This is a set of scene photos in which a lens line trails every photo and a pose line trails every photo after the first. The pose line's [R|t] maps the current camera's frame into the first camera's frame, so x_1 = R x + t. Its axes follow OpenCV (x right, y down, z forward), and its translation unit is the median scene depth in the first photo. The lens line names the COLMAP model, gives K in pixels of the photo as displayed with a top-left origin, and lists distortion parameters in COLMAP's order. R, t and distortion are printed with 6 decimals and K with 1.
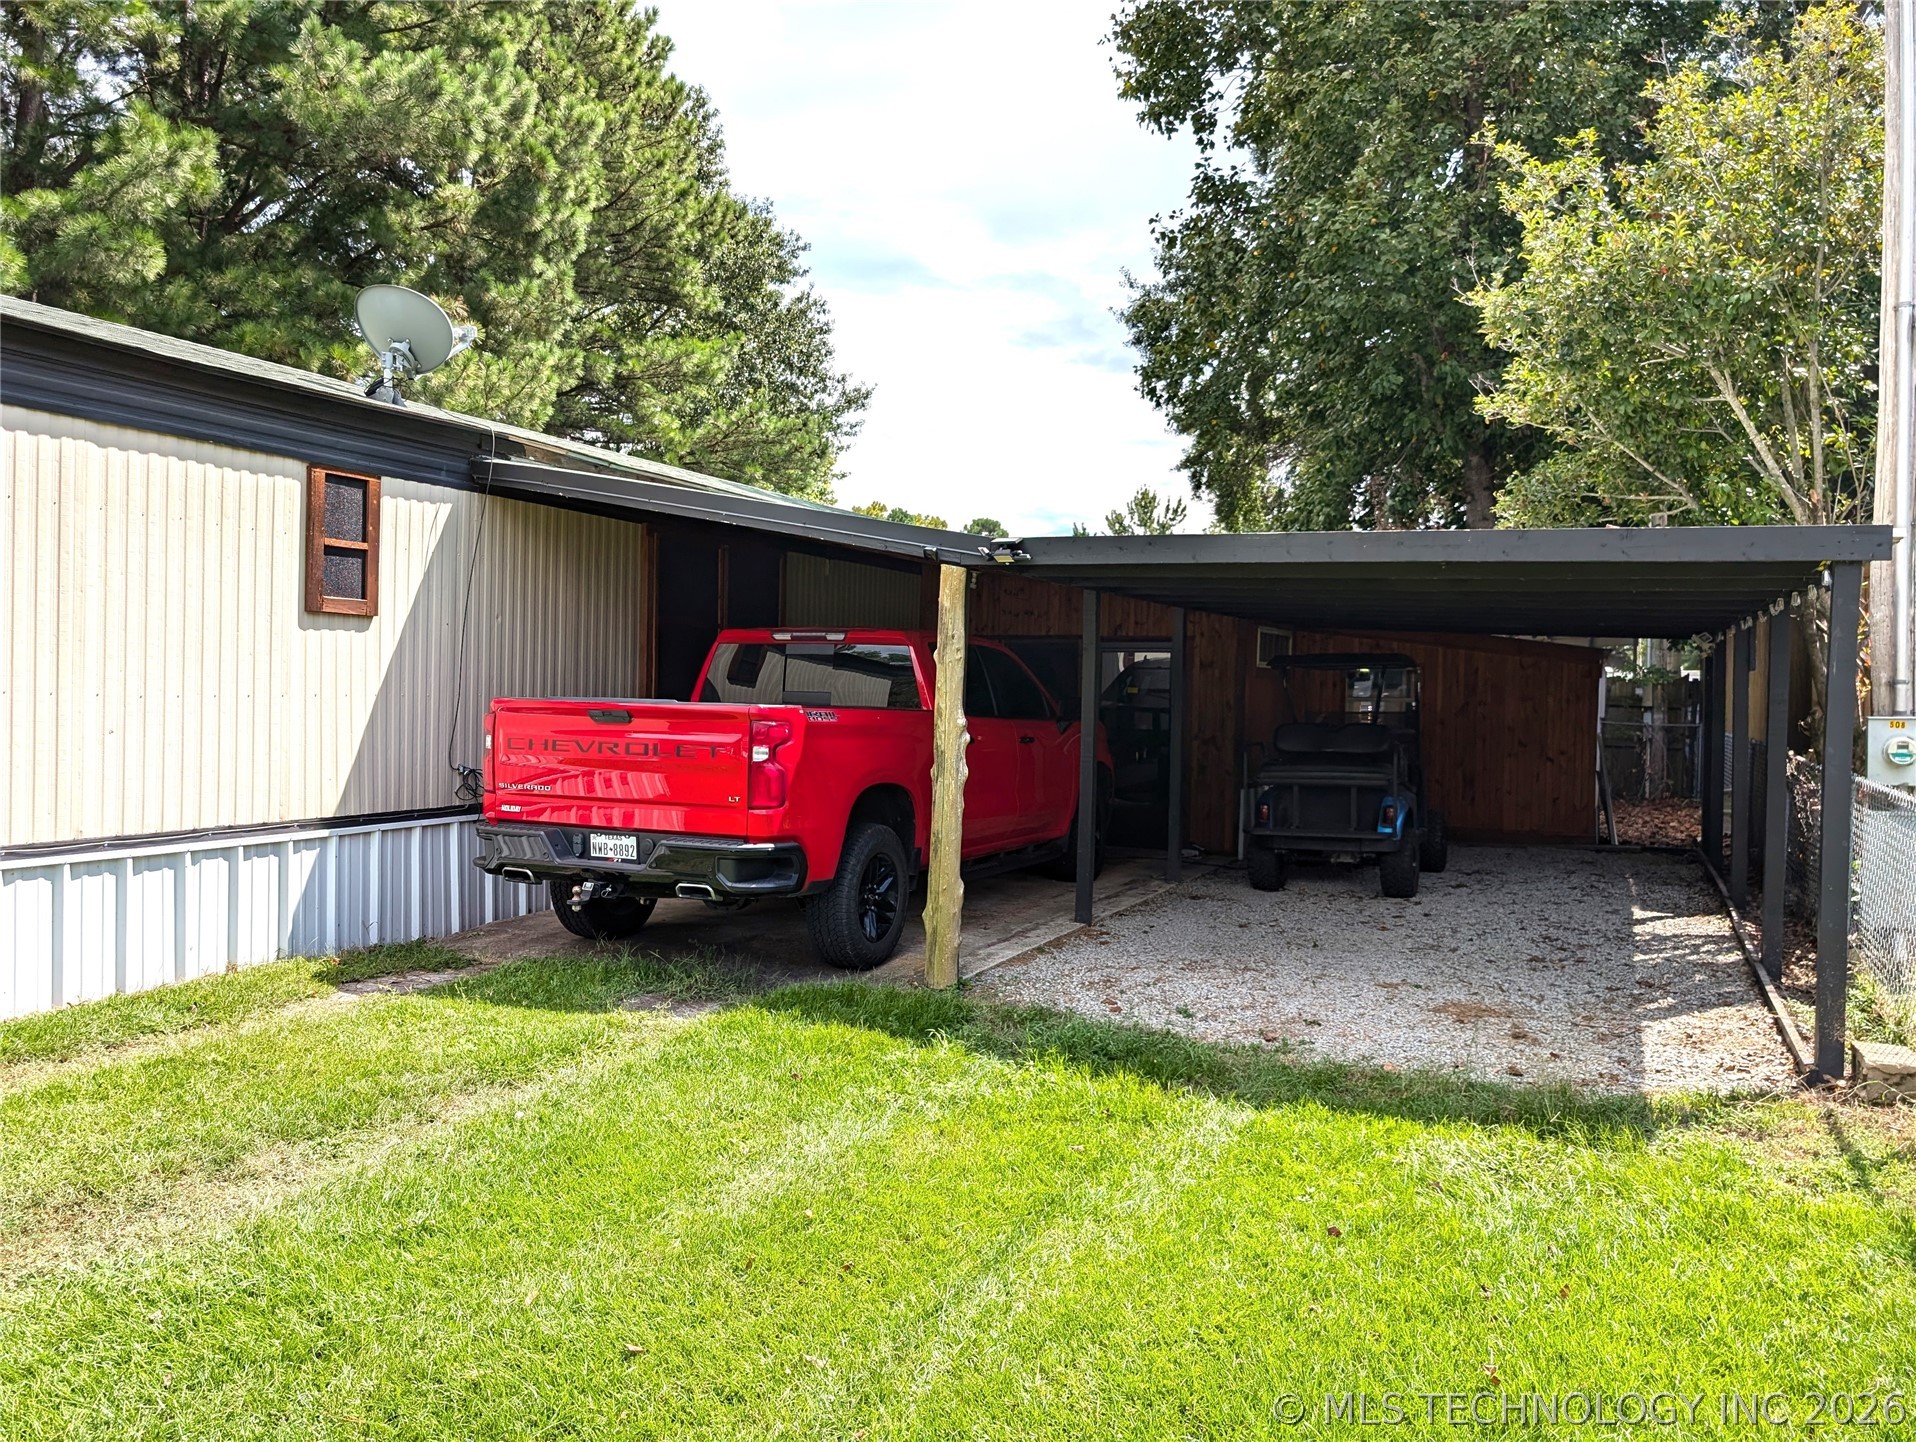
lens RADIAL K [[1376.3, 0, 950.1], [0, 1376.3, 713.1], [0, 0, 1]] dist [0.033141, -0.037783]
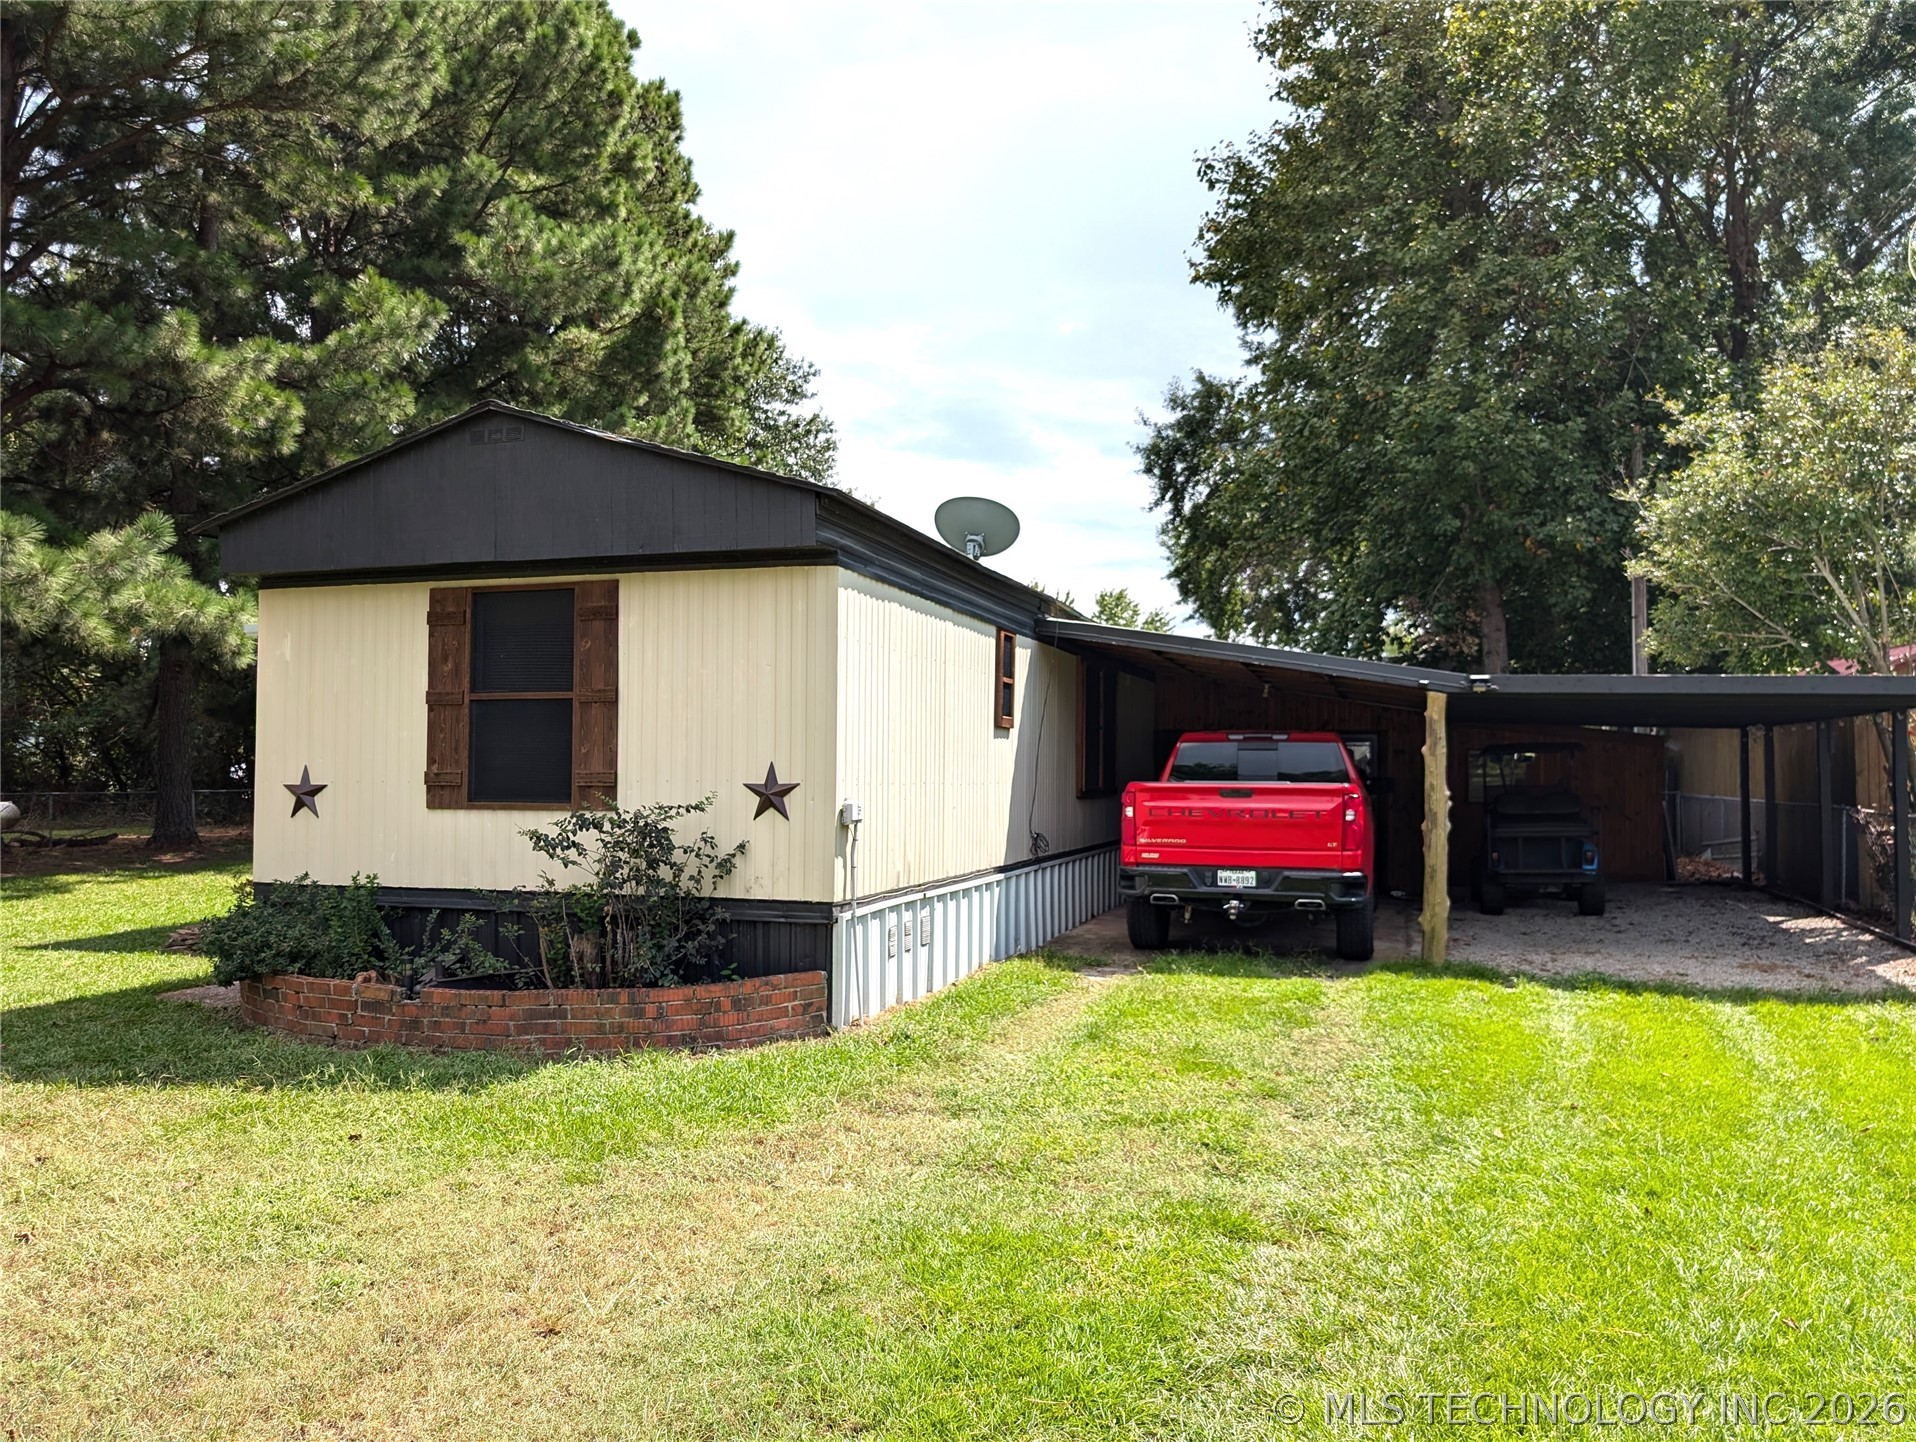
lens RADIAL K [[1385.0, 0, 950.4], [0, 1385.0, 727.8], [0, 0, 1]] dist [0.029795, -0.003031]
pose [[0.992347, -0.009567, 0.123112, -0.432561], [0.015675, 0.998689, -0.048737, -0.000242], [-0.122485, 0.050293, 0.991195, -0.290430]]
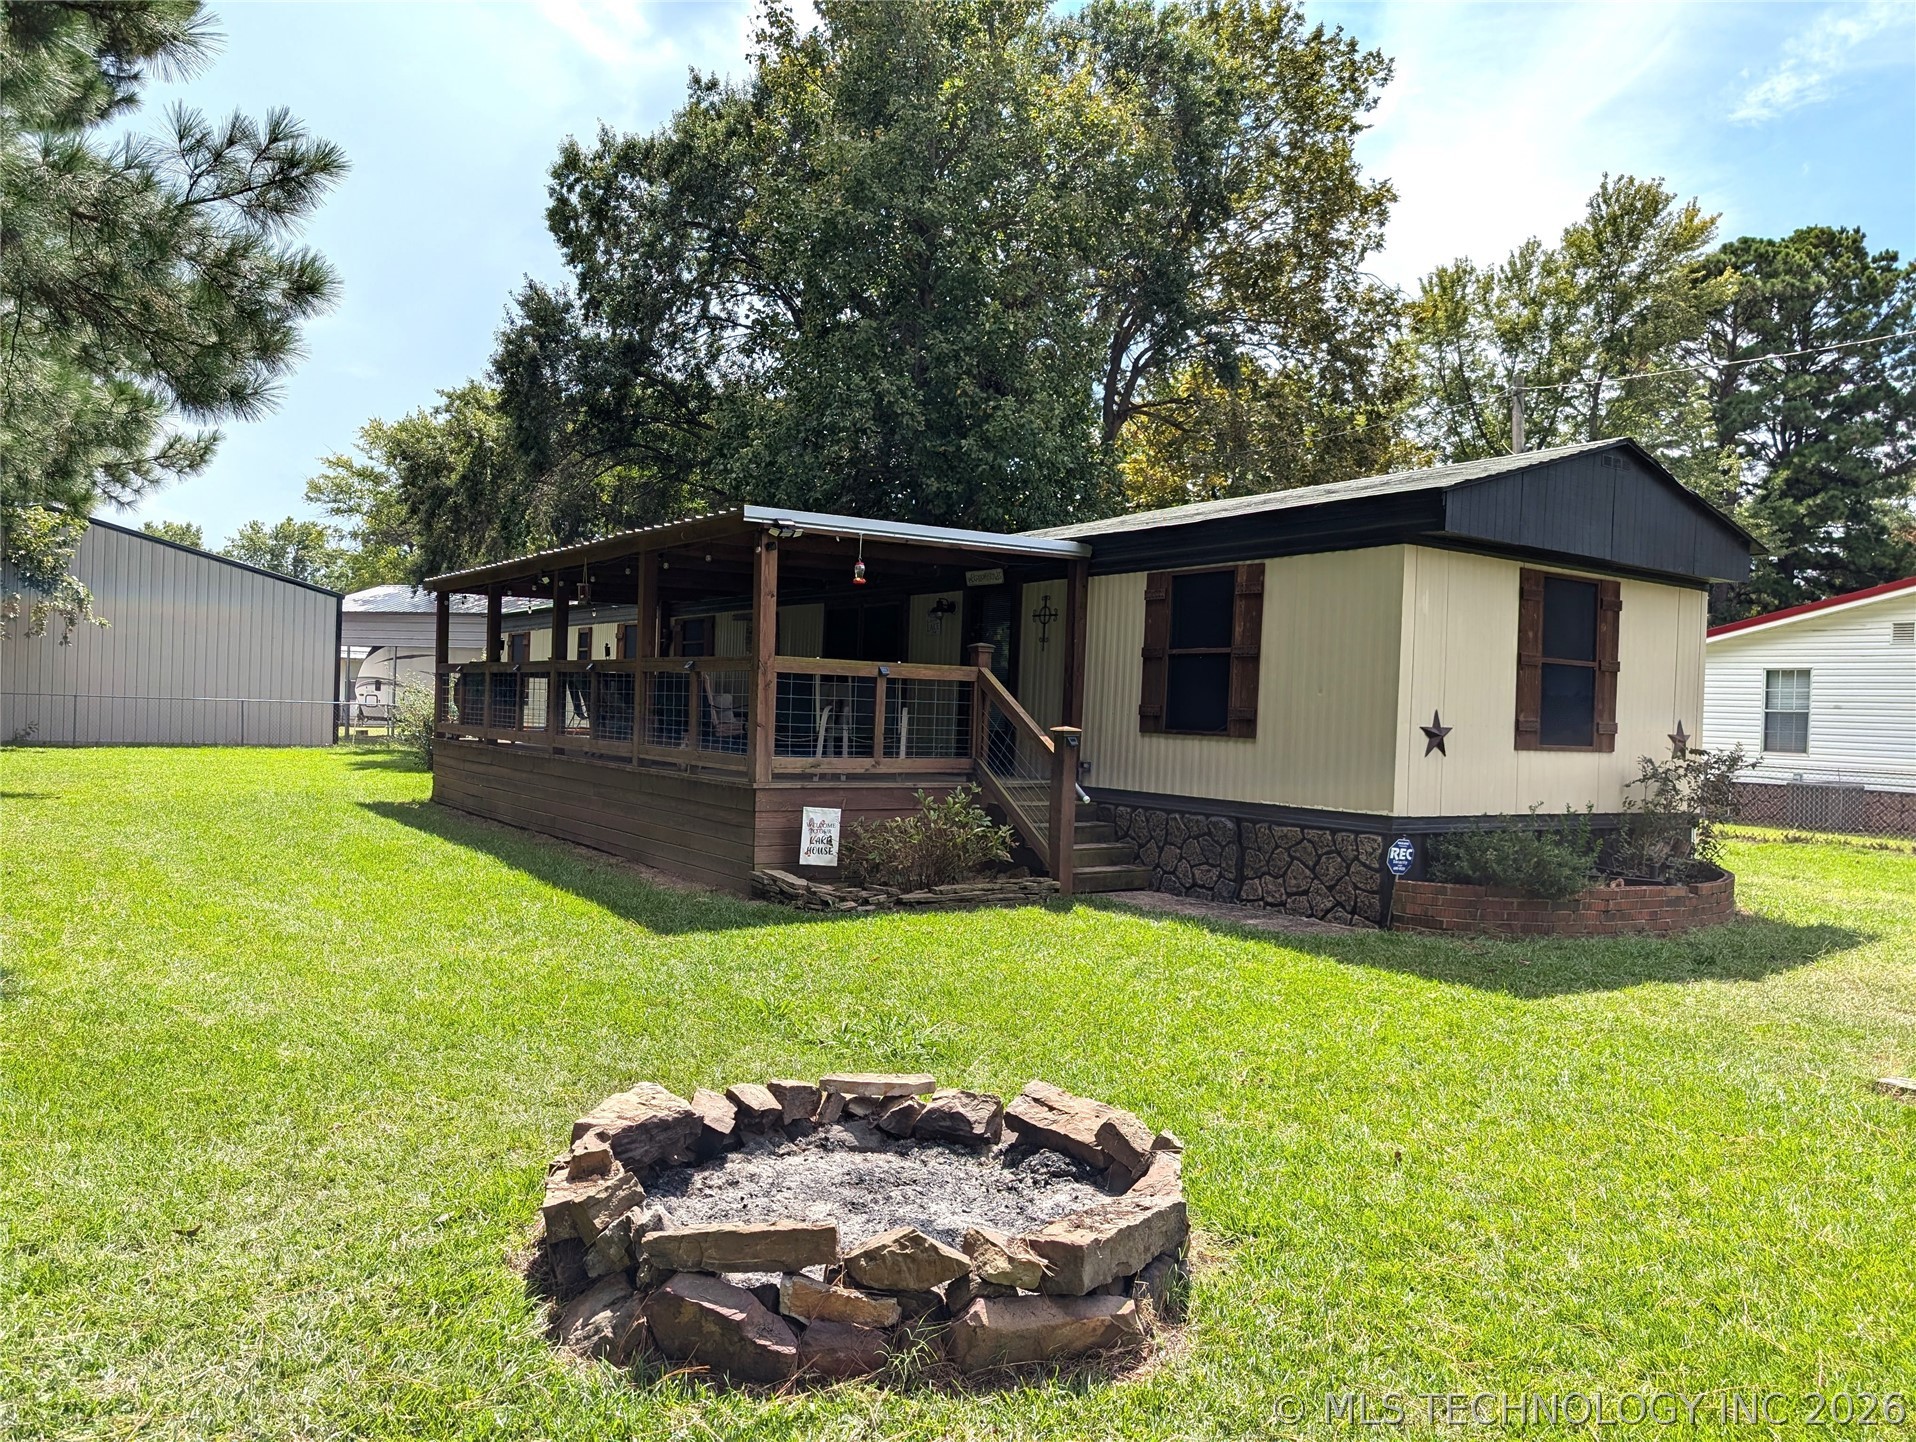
lens RADIAL K [[1364.9, 0, 954.7], [0, 1364.9, 727.0], [0, 0, 1]] dist [0.004064, 0.006730]
pose [[0.505700, -0.007435, 0.862677, -1.548267], [-0.012004, 0.999805, 0.015654, -0.021834], [-0.862626, -0.018272, 0.505512, 0.338507]]
